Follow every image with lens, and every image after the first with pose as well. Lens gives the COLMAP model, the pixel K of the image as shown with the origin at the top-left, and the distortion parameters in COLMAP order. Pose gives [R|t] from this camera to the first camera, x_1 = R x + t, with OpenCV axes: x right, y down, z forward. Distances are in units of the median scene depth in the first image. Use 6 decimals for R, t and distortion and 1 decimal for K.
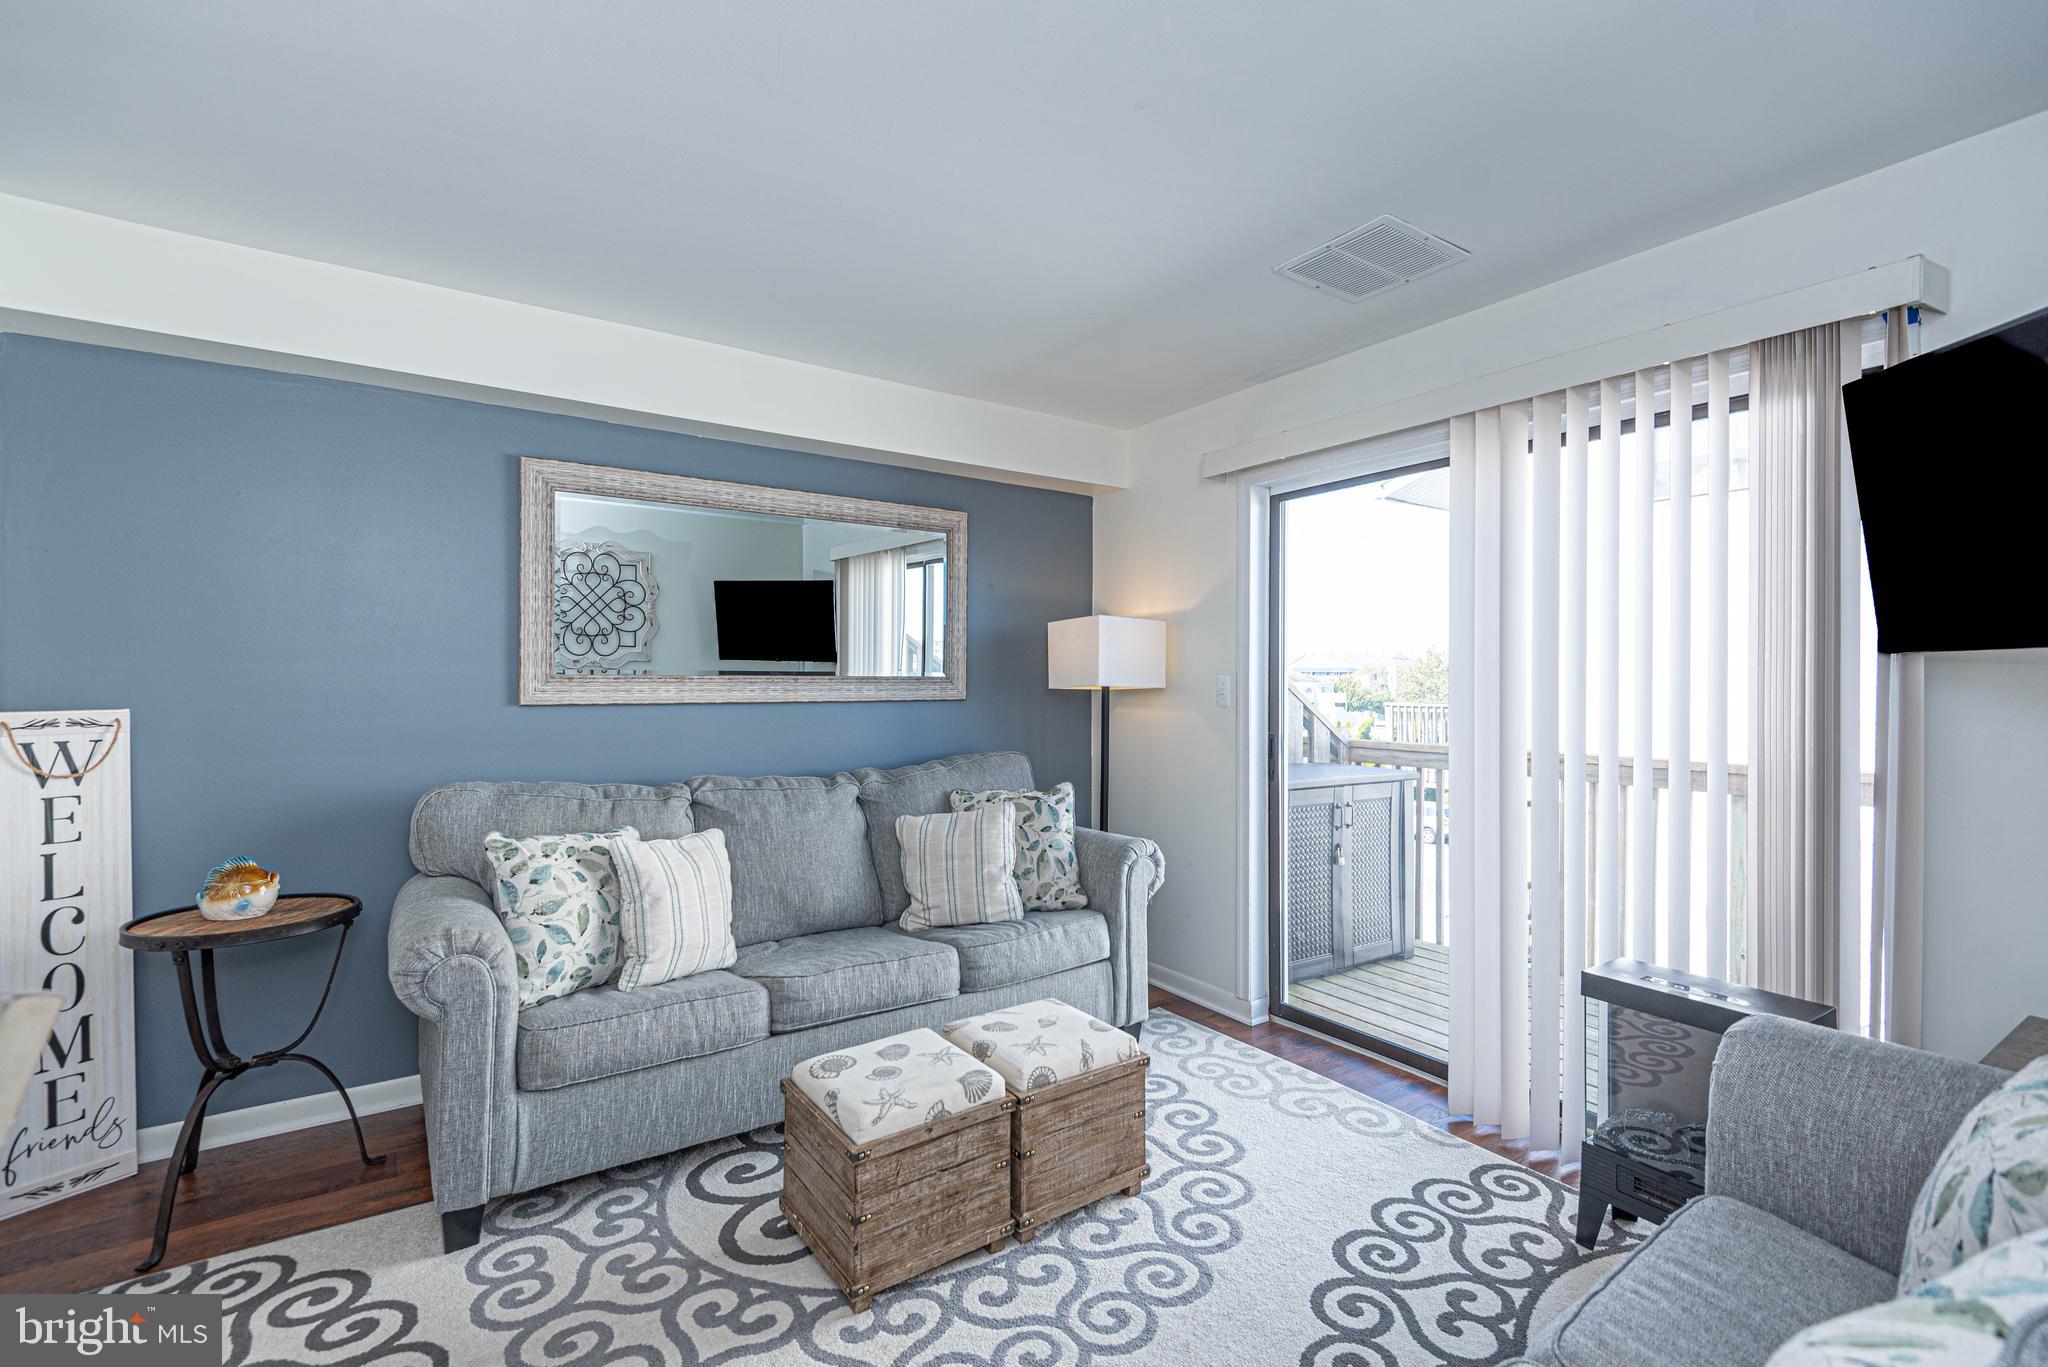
lens RADIAL K [[935.5, 0, 1014.9], [0, 935.5, 678.4], [0, 0, 1]] dist [0.030131, -0.016050]
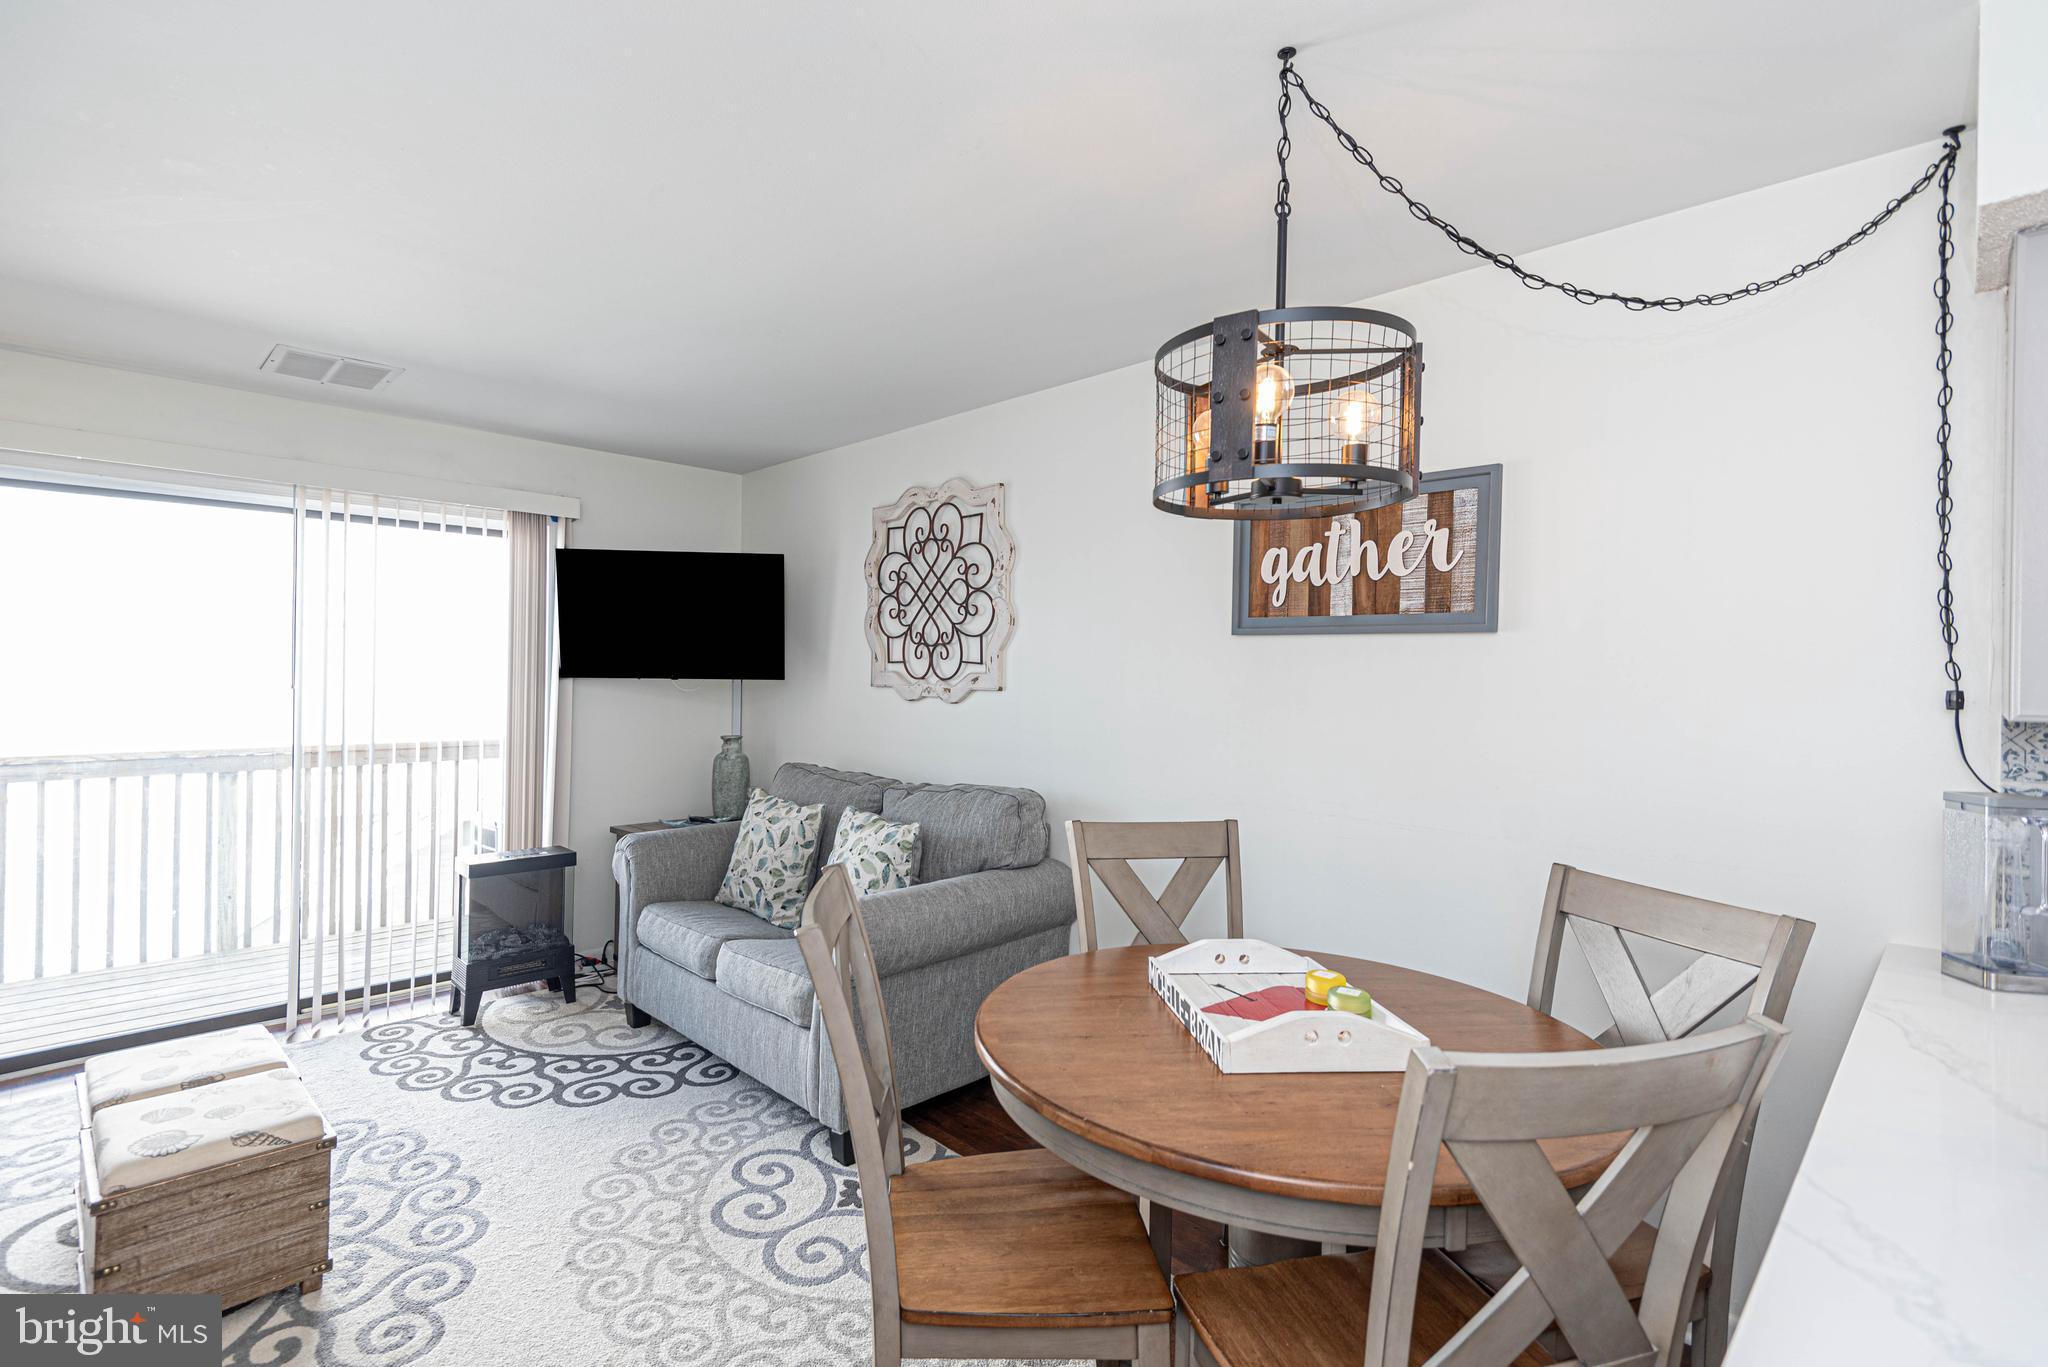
lens RADIAL K [[935.5, 0, 973.4], [0, 935.5, 676.6], [0, 0, 1]] dist [0.030131, -0.016050]
pose [[-0.160266, -0.005929, 0.987056, -1.099356], [-0.012260, 0.999917, 0.004016, -0.038178], [-0.986998, -0.011458, -0.160325, 0.353433]]
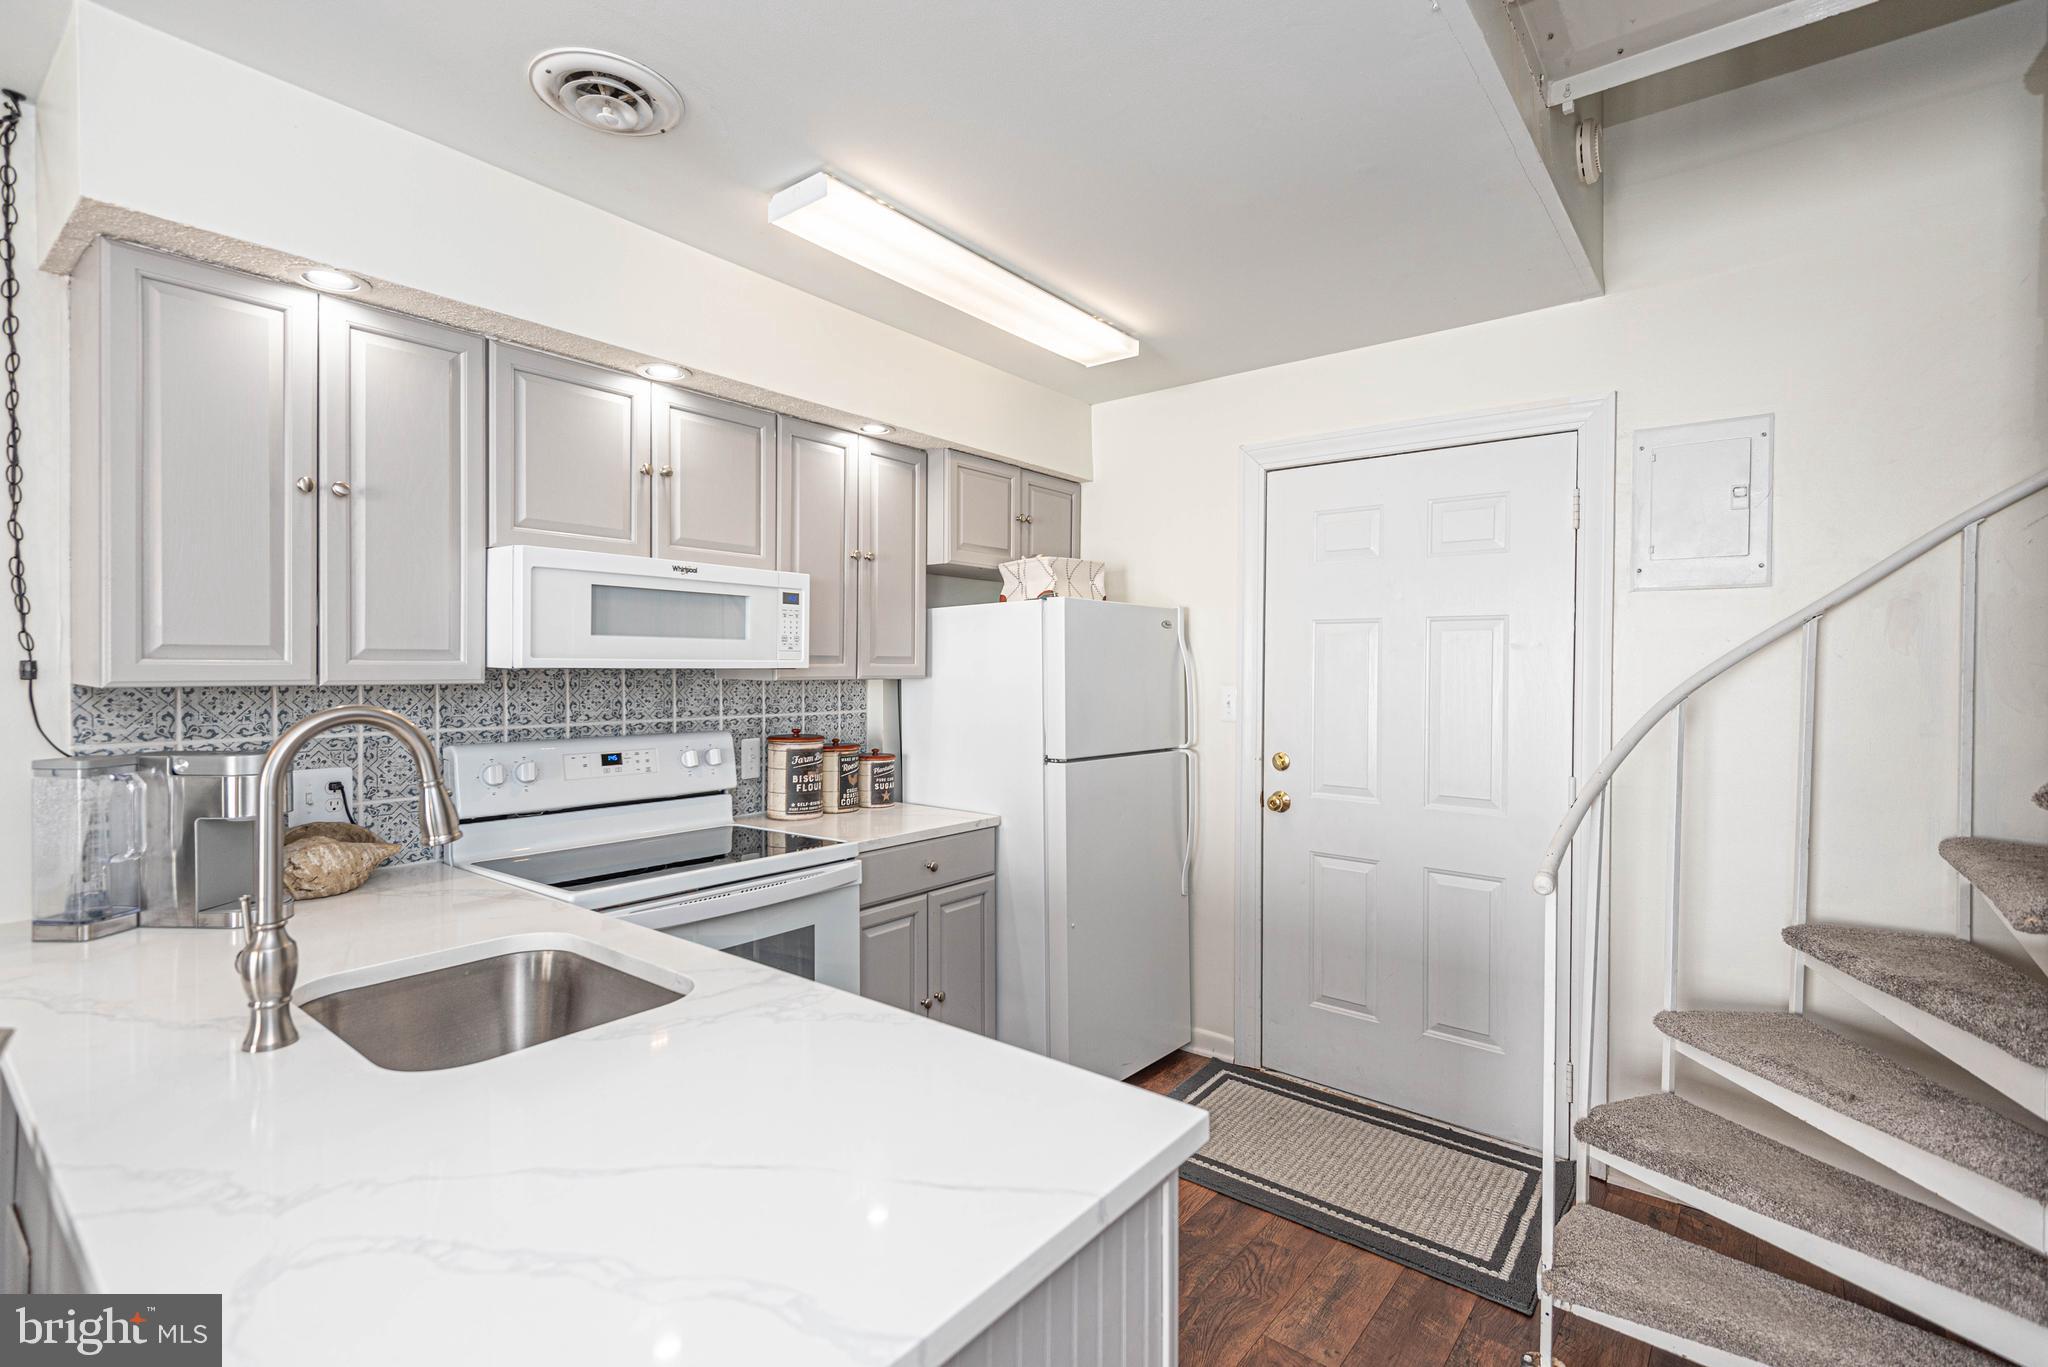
lens RADIAL K [[935.5, 0, 1027.5], [0, 935.5, 674.8], [0, 0, 1]] dist [0.030131, -0.016050]
pose [[-0.955737, -0.003970, -0.294197, -1.024307], [-0.007358, 0.999919, 0.010412, -0.036034], [0.294132, 0.012116, -0.955688, 0.418900]]
